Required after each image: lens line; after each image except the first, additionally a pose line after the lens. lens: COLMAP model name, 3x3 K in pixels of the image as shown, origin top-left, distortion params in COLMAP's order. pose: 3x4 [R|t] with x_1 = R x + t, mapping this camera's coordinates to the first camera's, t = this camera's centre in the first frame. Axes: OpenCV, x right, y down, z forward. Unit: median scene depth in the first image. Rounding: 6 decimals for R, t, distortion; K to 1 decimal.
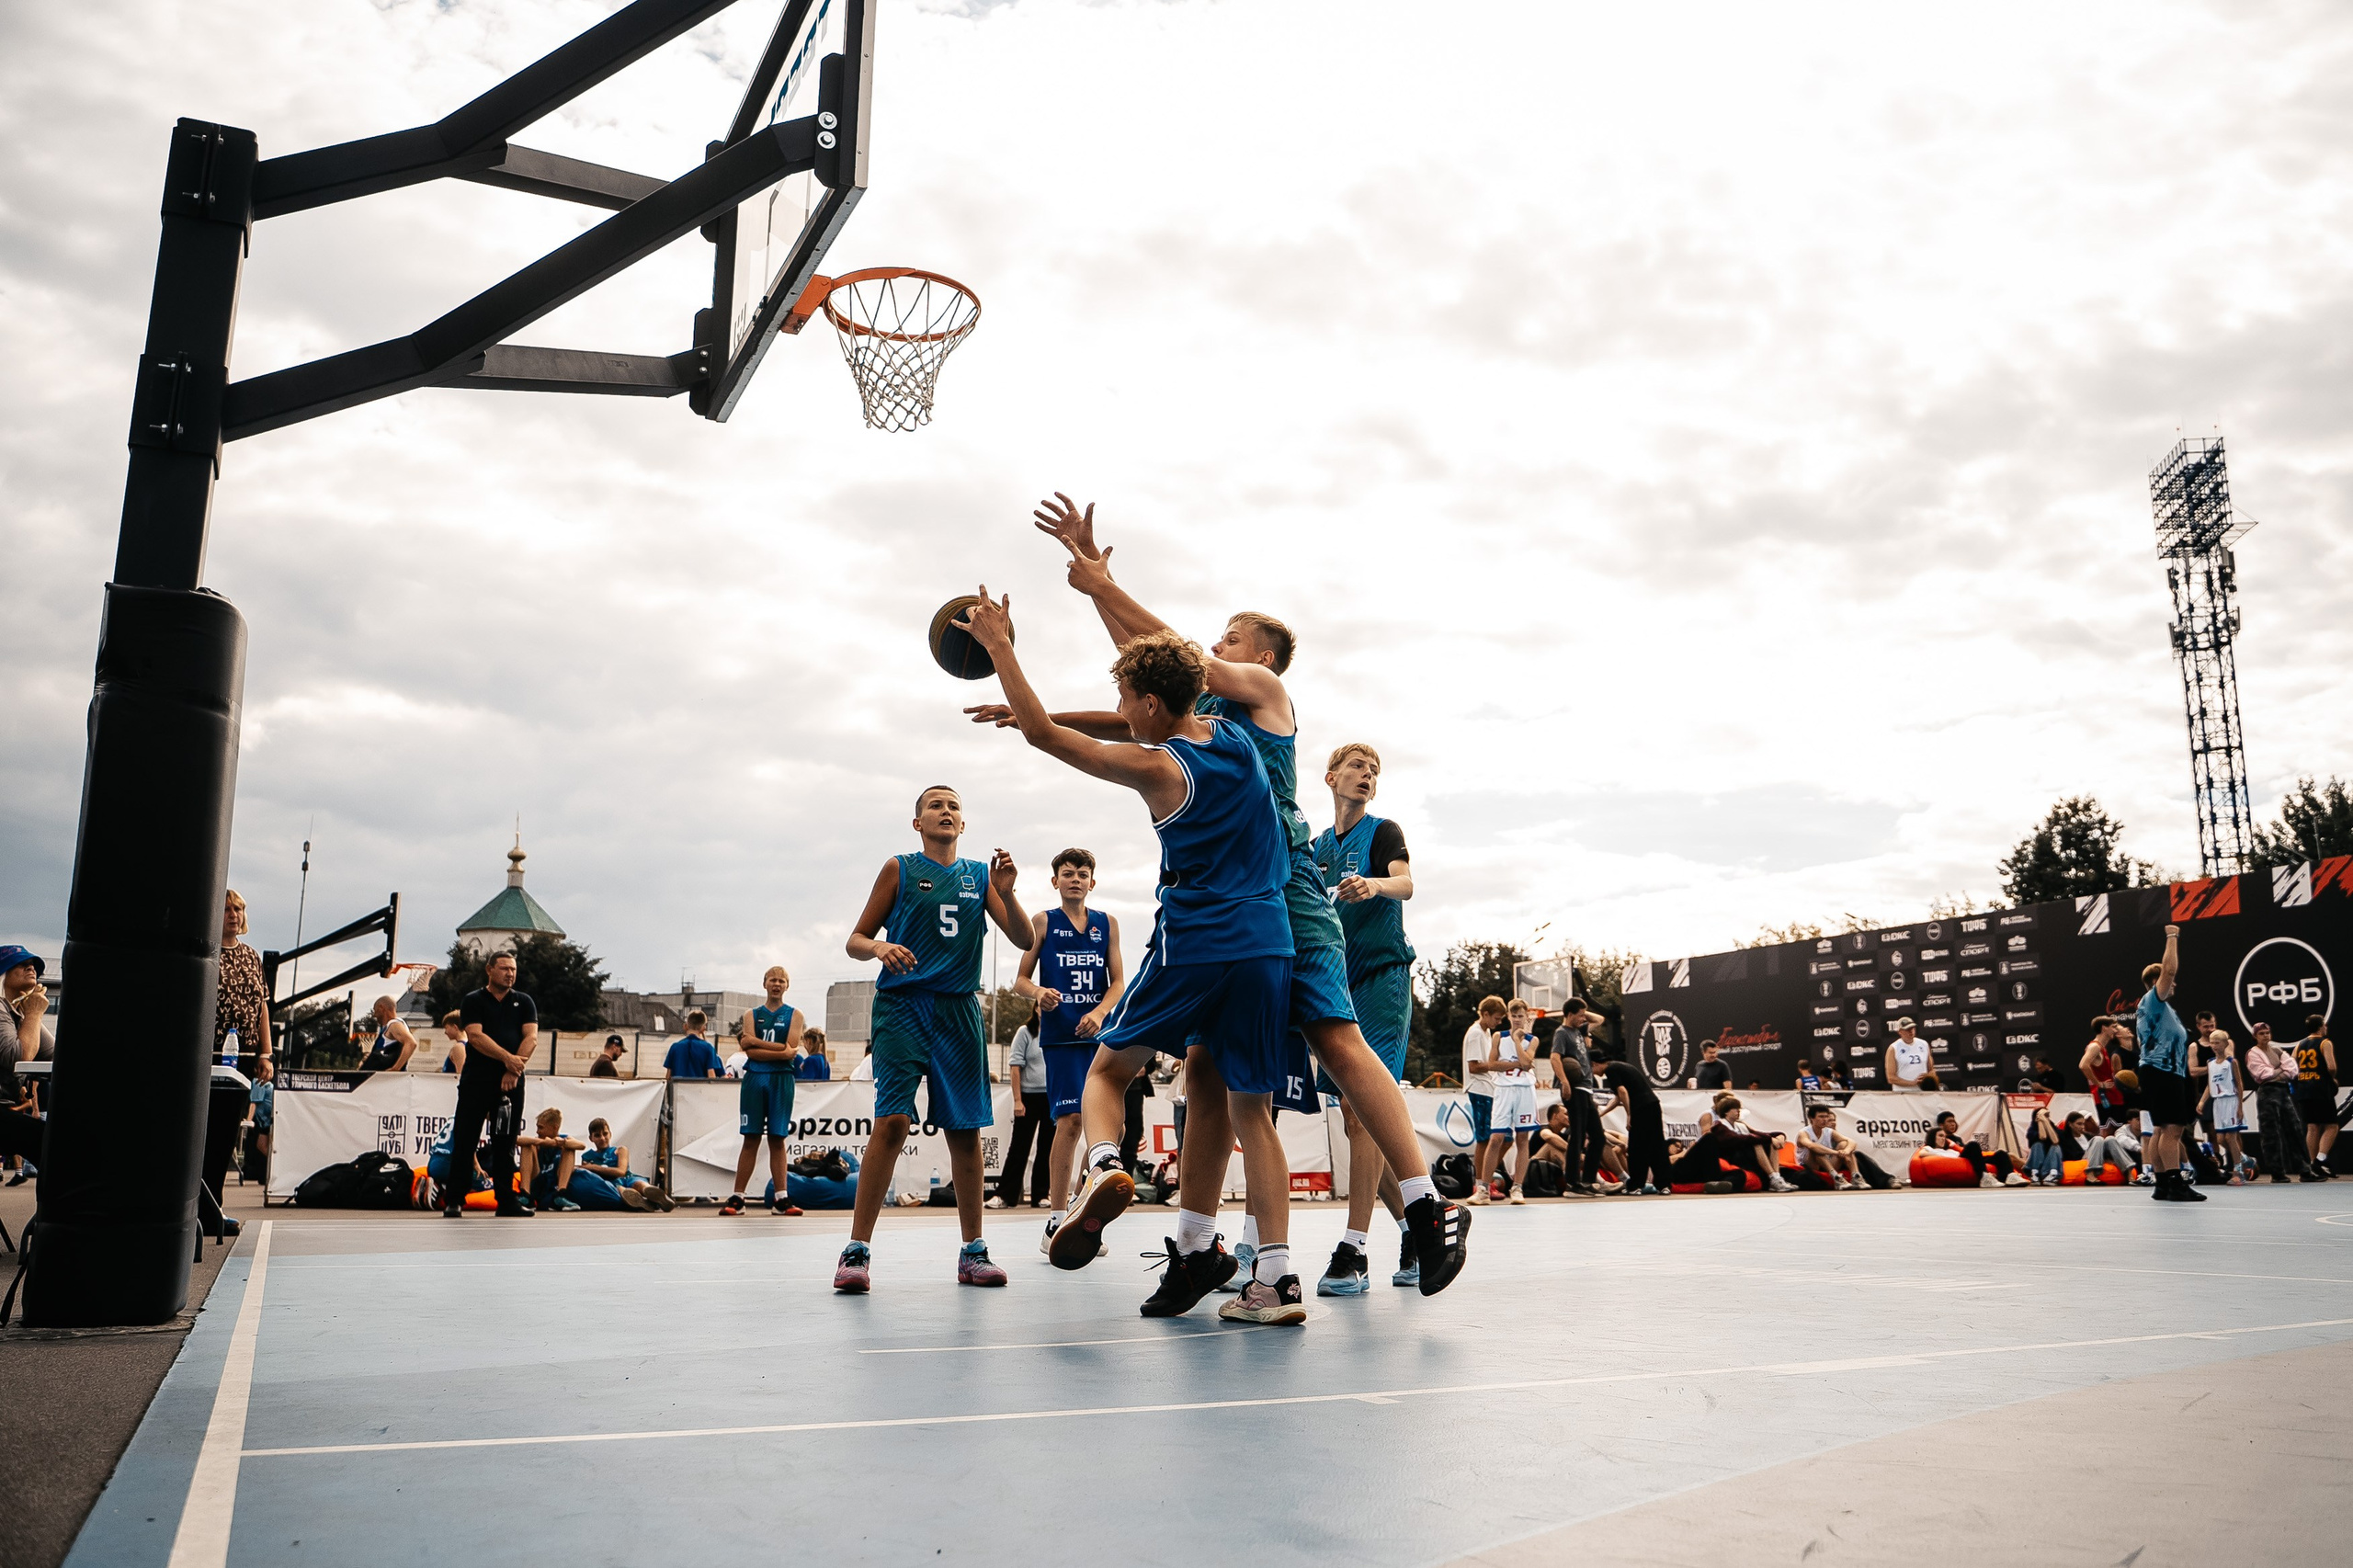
lens RADIAL K [[1955.1, 0, 1189.3], [0, 1955.1, 763.1], [0, 0, 1]] dist [-0.117406, 0.094791]
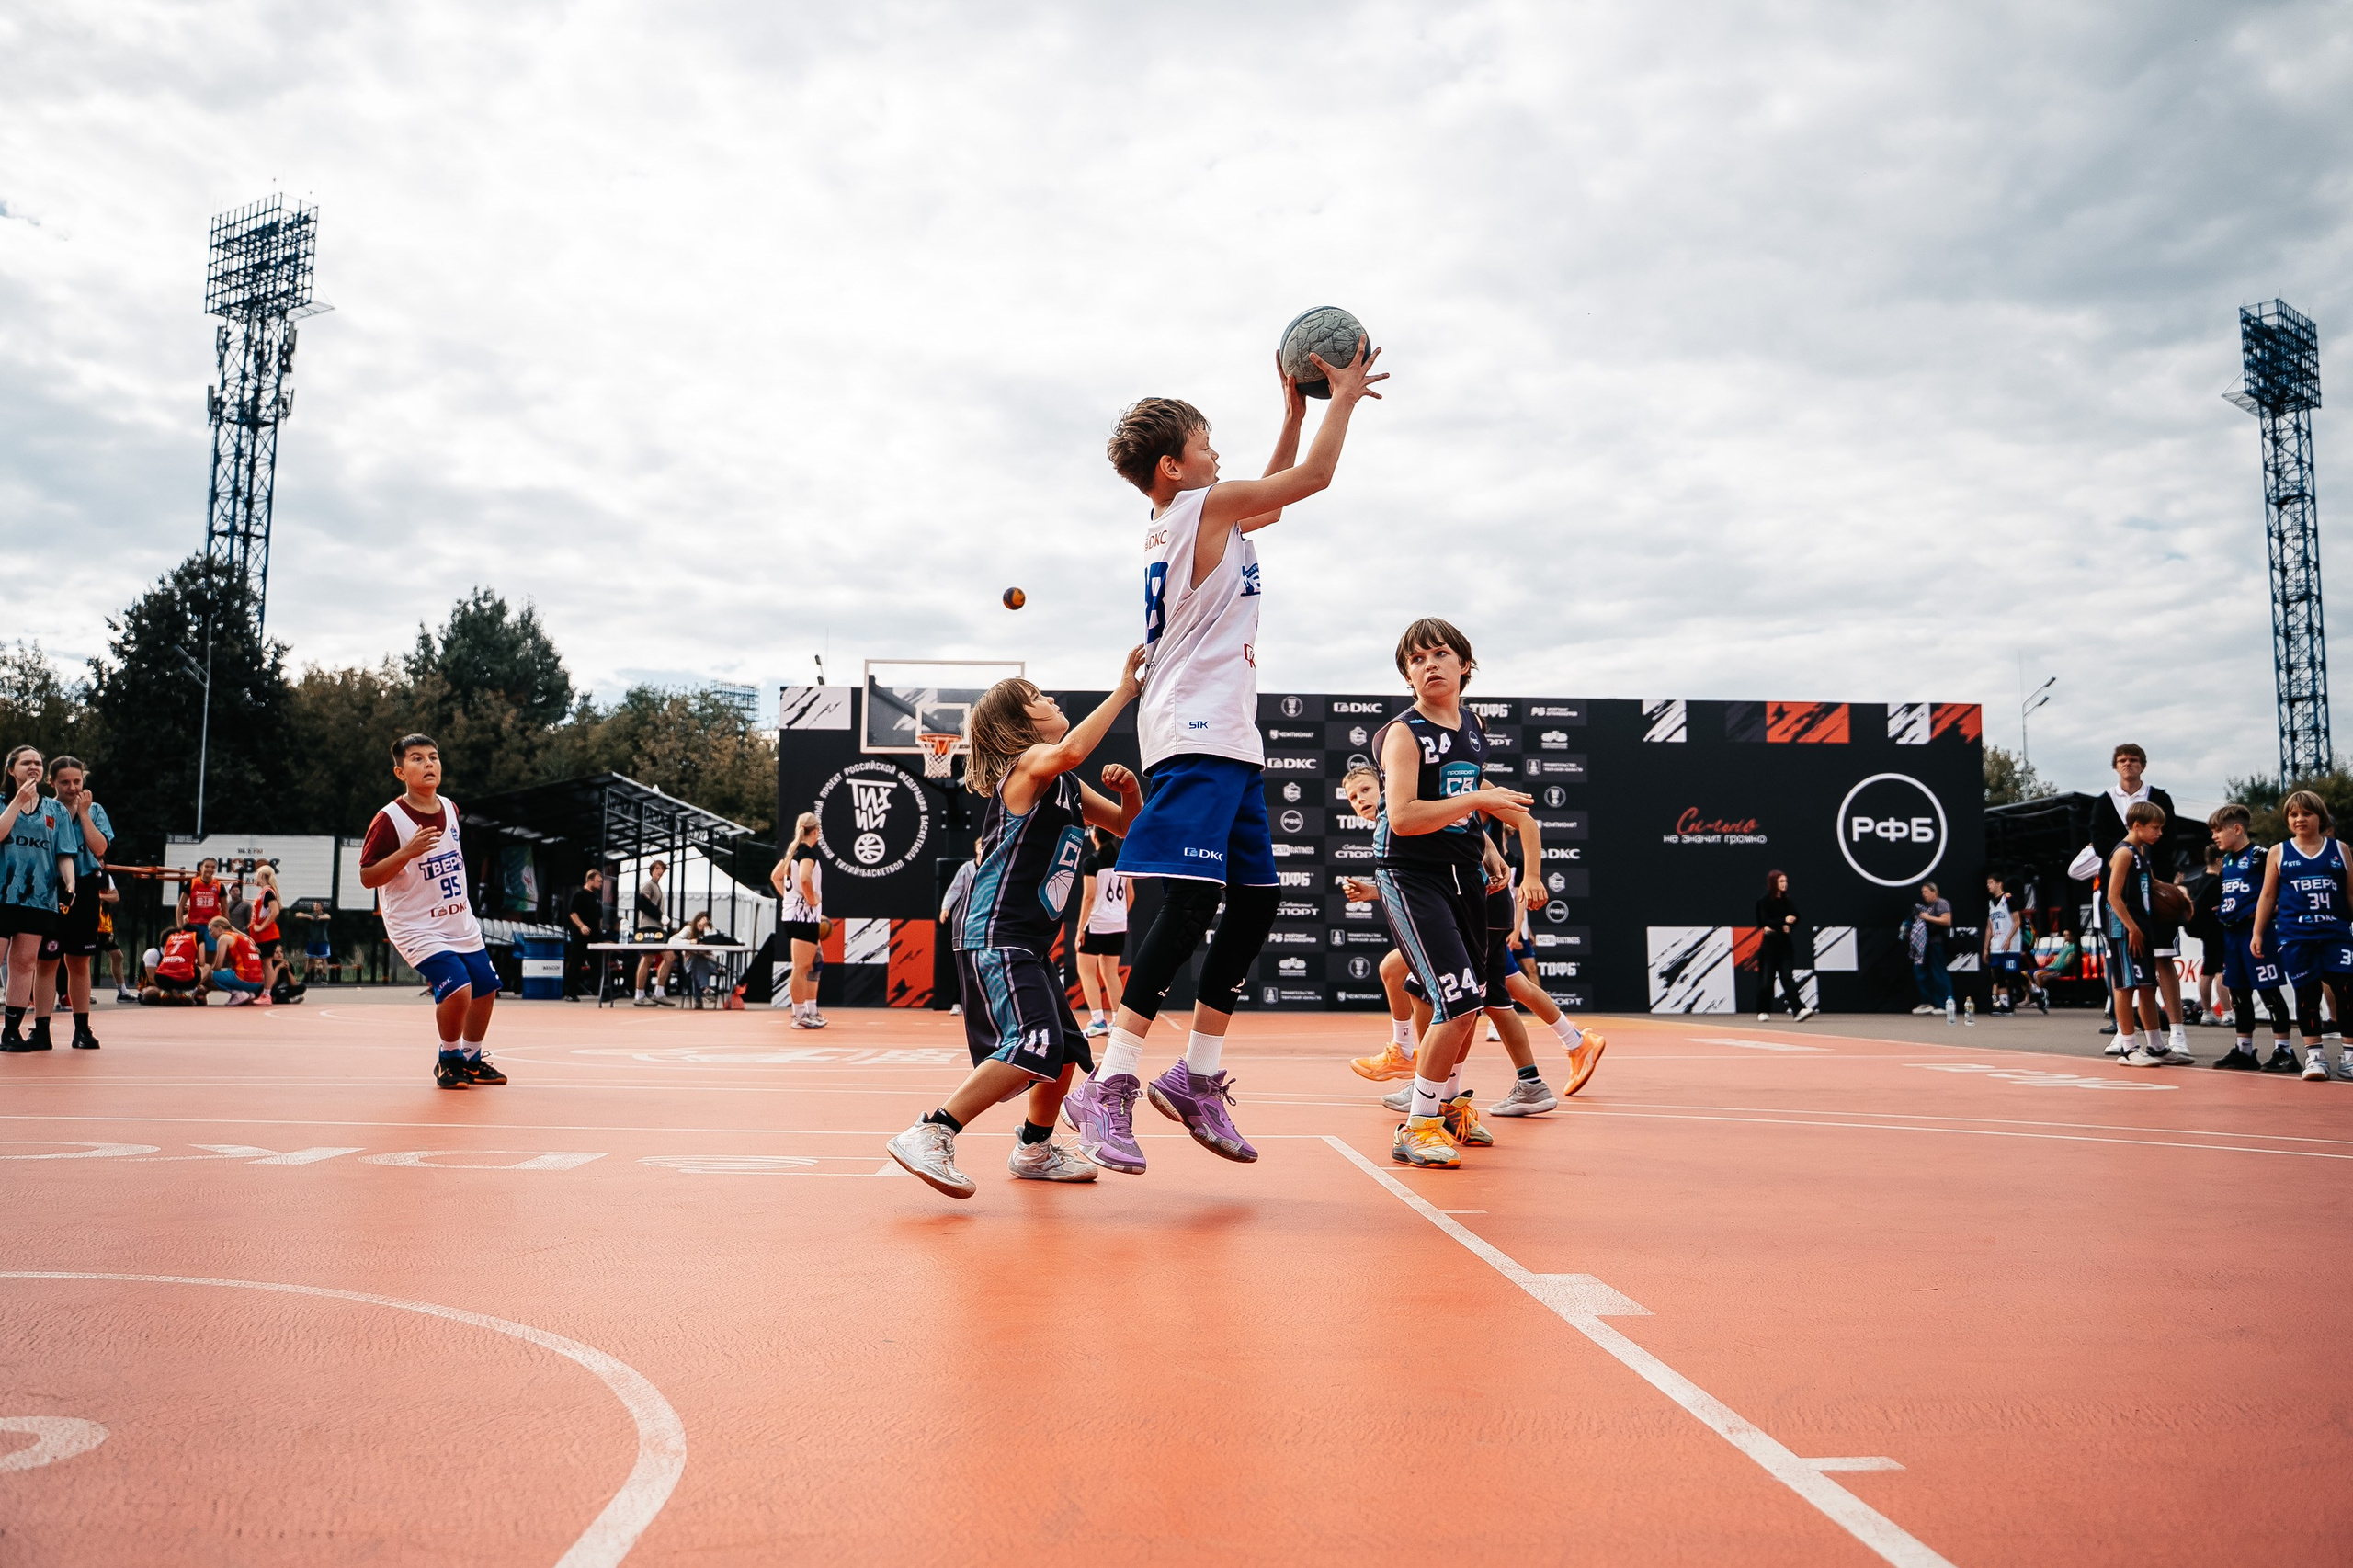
lens RADIAL K [[1910.4, 0, 1176.5], [0, 1910.4, 784.0], [0, 0, 1]] dist [-0.119651, 0.083364]
pose [[0.385073, 0.093296, 0.918158, -0.387056], [-0.192221, 0.981166, -0.019082, 0.159069], [-0.902646, -0.169142, 0.395754, 0.810703]]
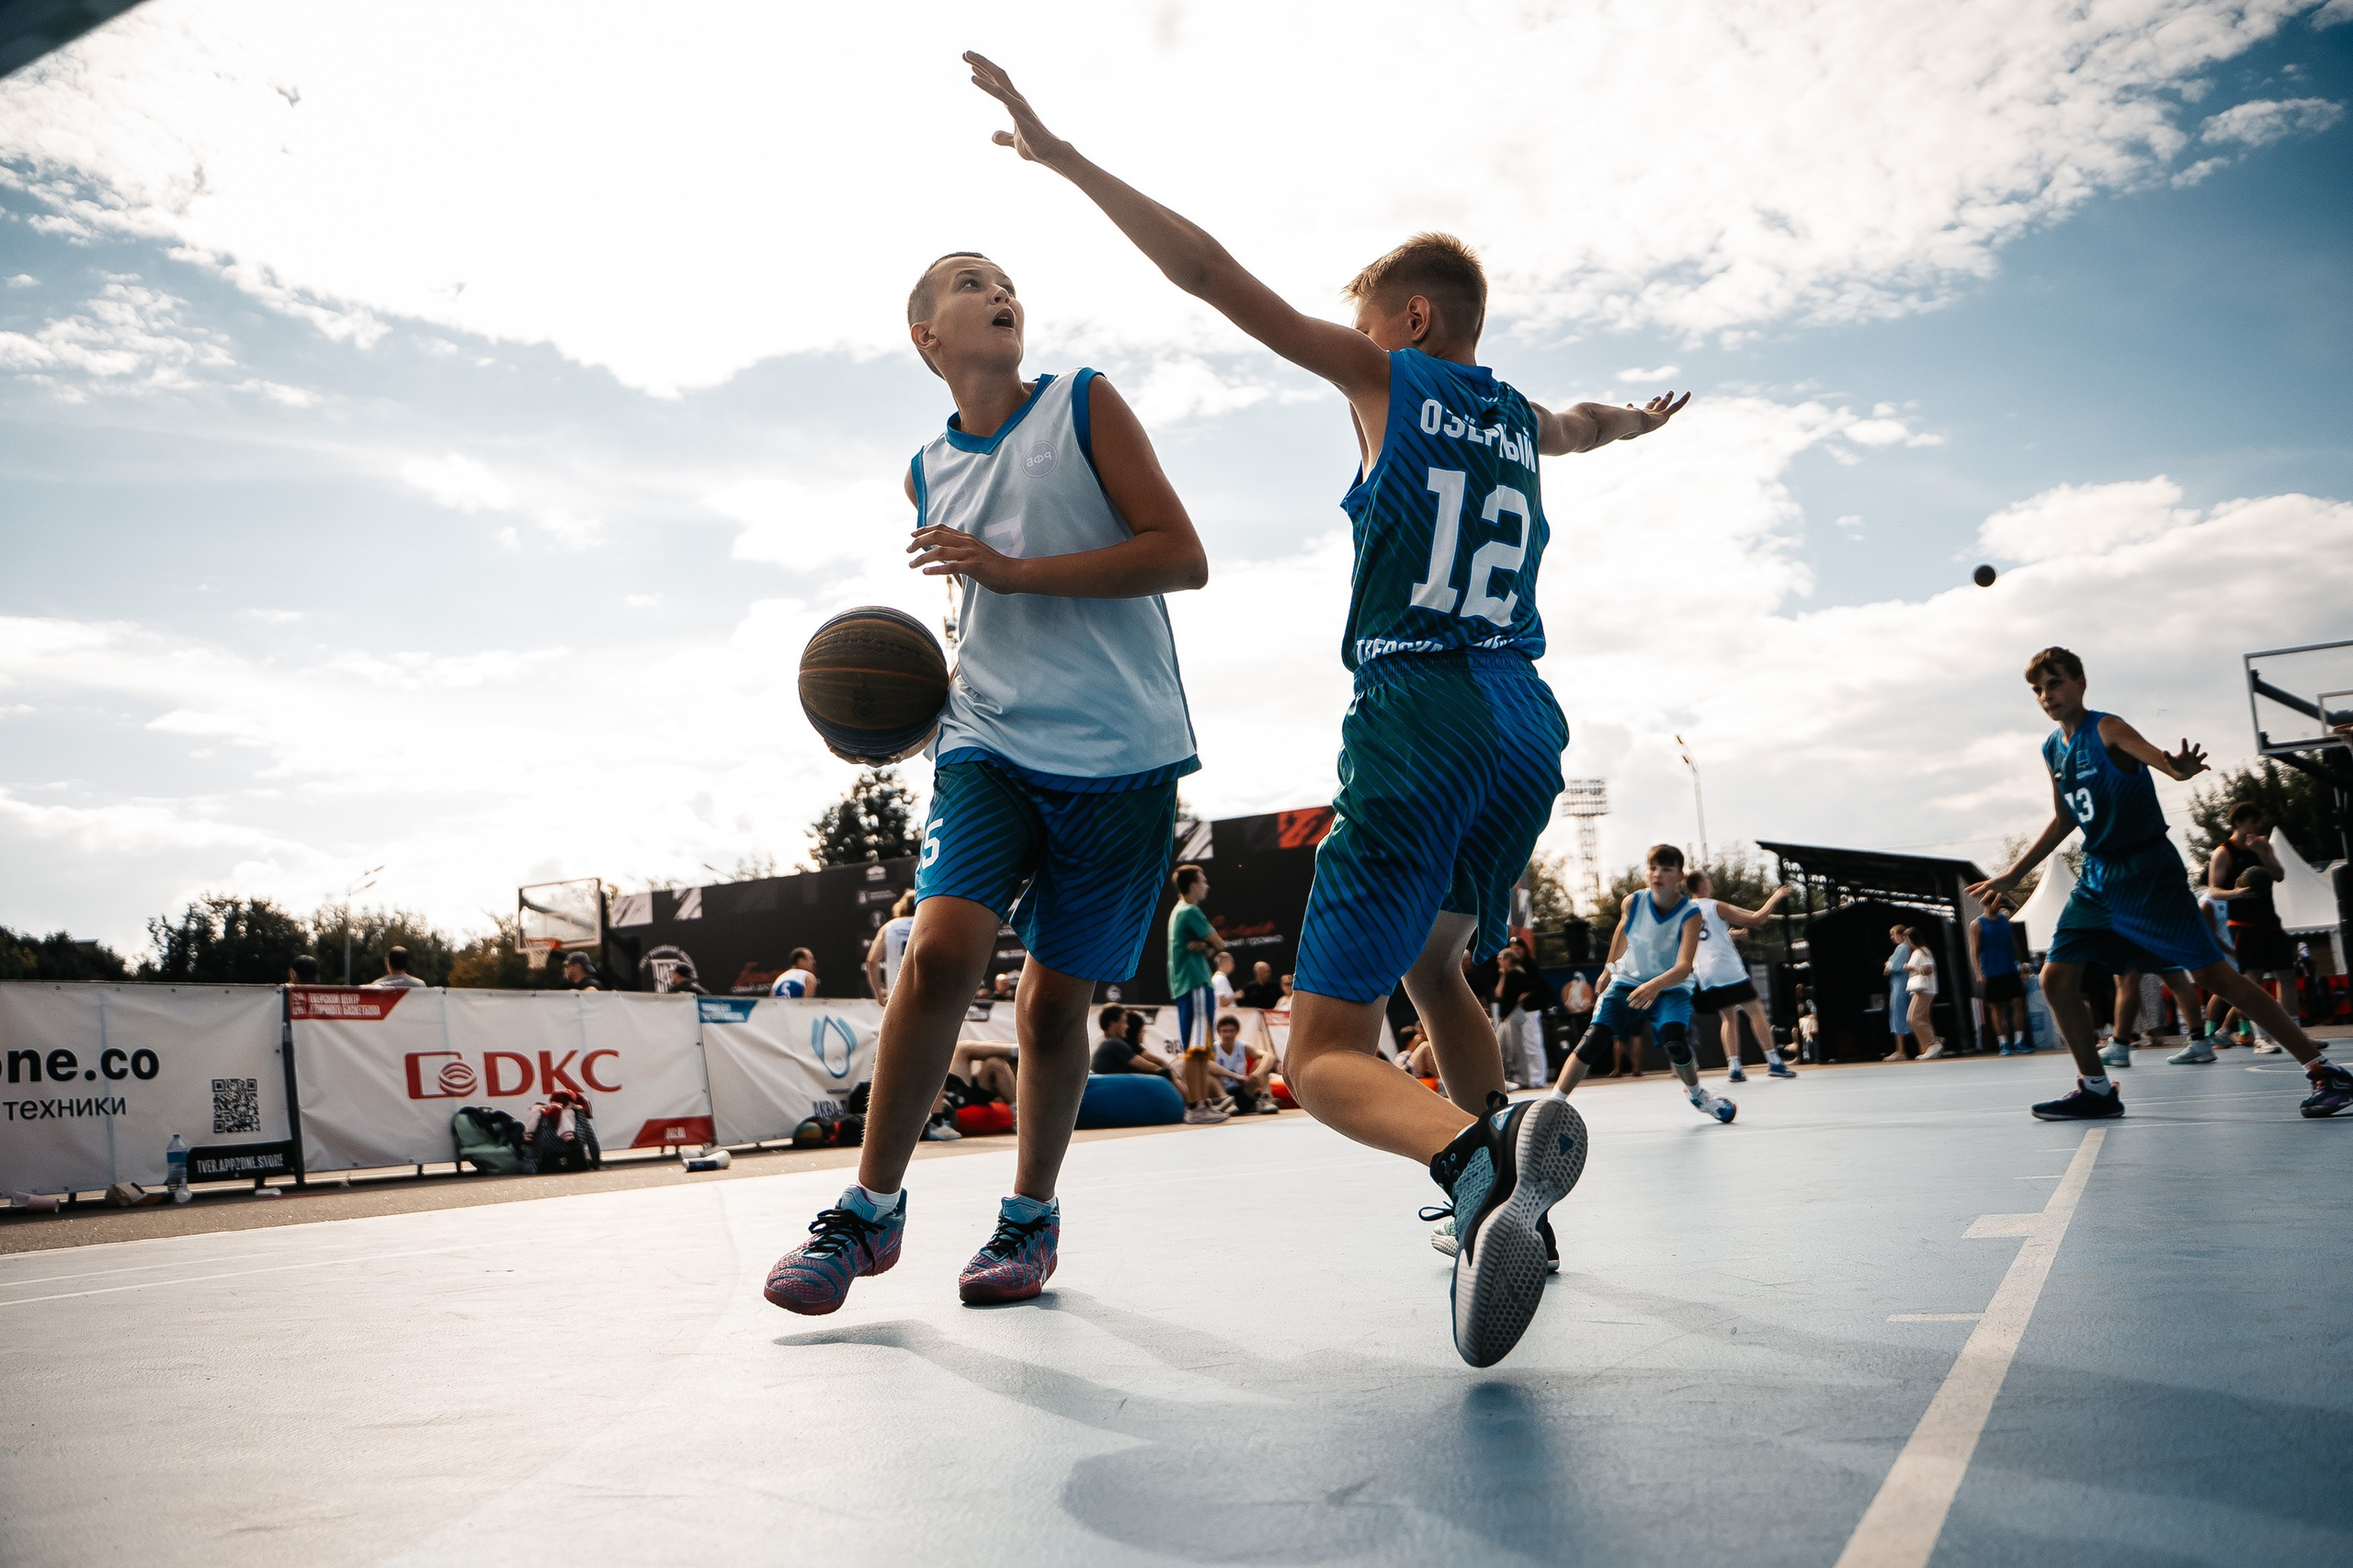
lens RADIAL K [[1911.5, 0, 1177.4], [0, 1911.5, 808.1], [0, 0, 1]] dist [-0.107400, 0.070163]
pose [[0.793730, 0.043281, 0.606728, -0.122769], [-0.064869, 0.997800, 0.013684, 0.047362], [-0.604801, -0.050219, 0.794792, 0.216305]]
